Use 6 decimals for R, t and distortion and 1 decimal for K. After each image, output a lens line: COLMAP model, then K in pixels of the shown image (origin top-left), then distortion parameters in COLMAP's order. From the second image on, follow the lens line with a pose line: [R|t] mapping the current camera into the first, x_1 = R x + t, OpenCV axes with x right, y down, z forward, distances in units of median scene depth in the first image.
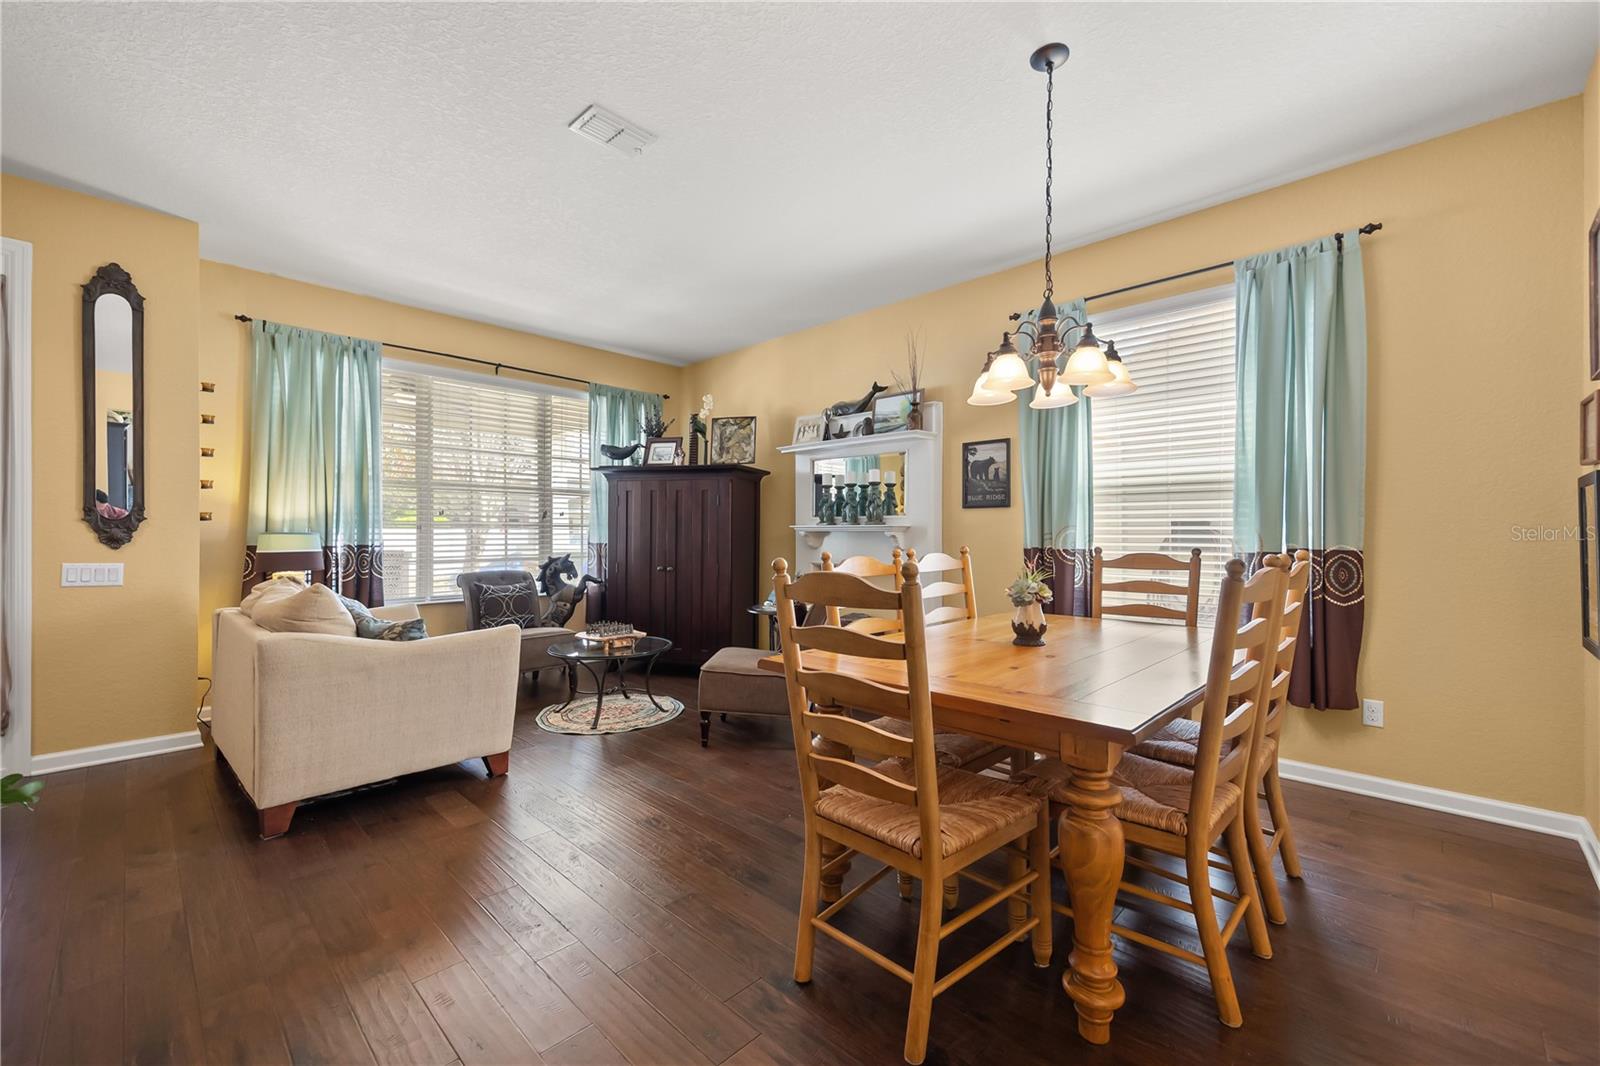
lens RADIAL K [[647.2, 0, 804.8], [0, 647.2, 514.3], [0, 0, 1]] dist [0.000373, 0.000052]
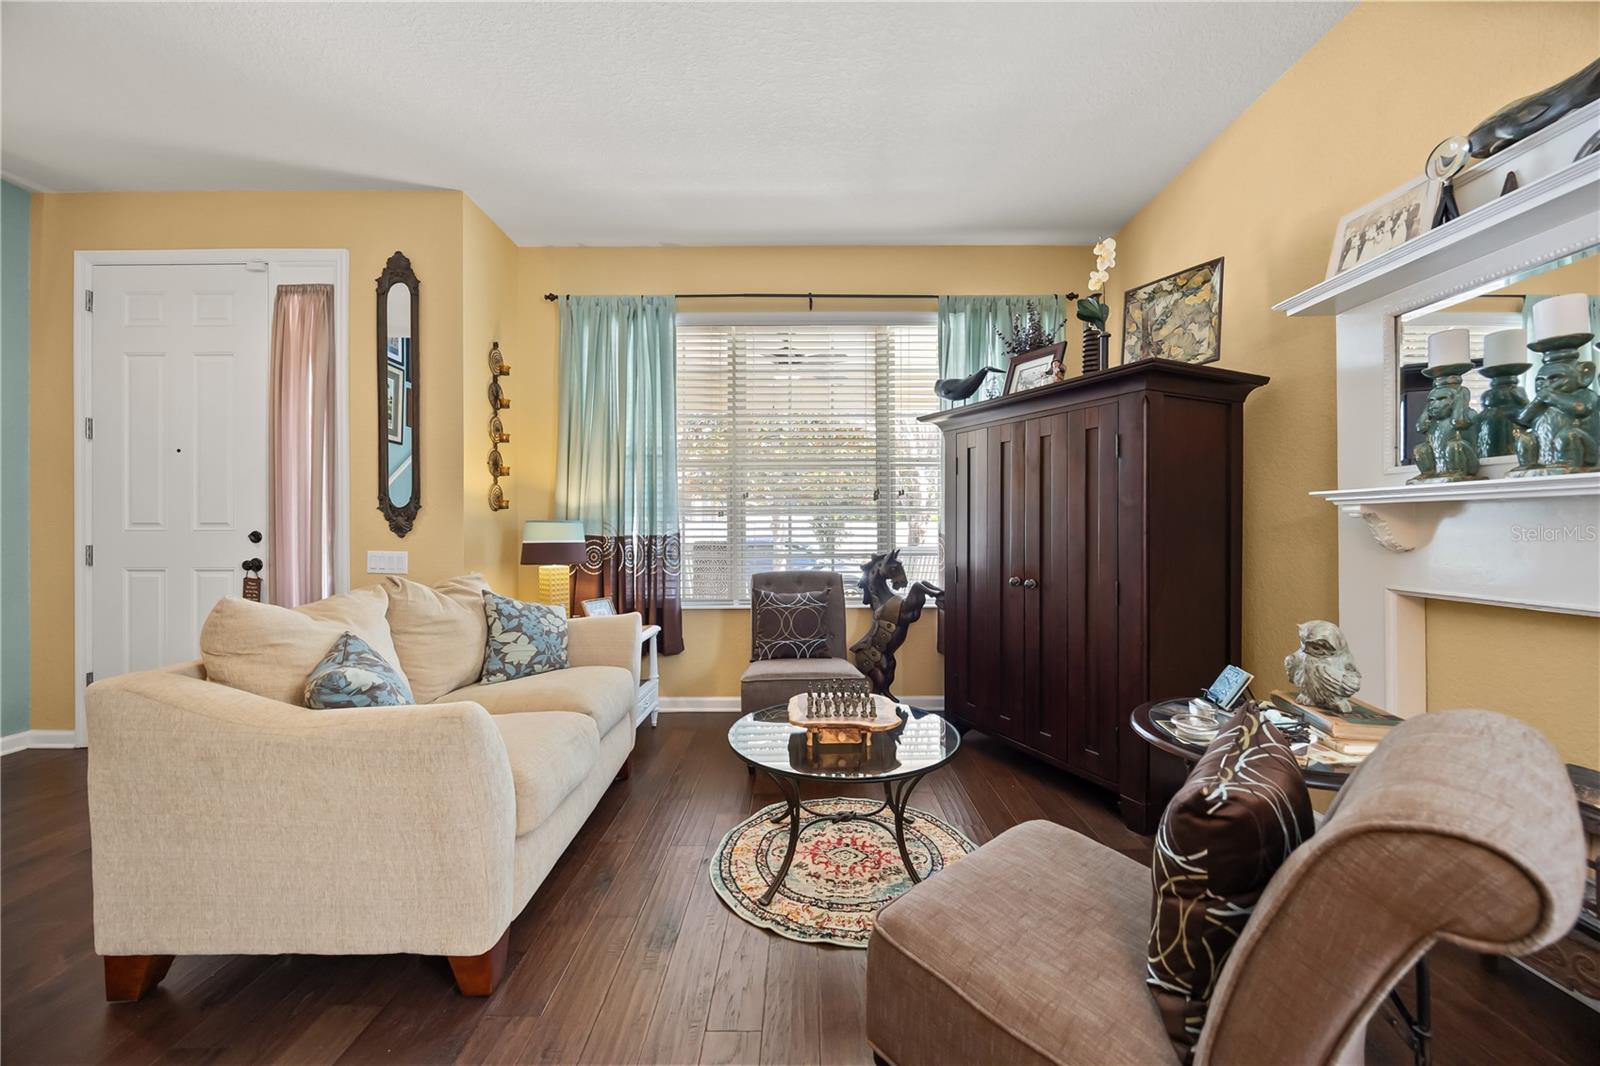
lens RADIAL K [[614.3, 0, 799.7], [0, 614.3, 523.4], [0, 0, 1]] dist [-0.001329, -0.000188]
pose [[0.696131, -0.009447, -0.717853, 0.027047], [0.026538, 0.999569, 0.012580, 0.023883], [0.717424, -0.027807, 0.696082, 0.515941]]
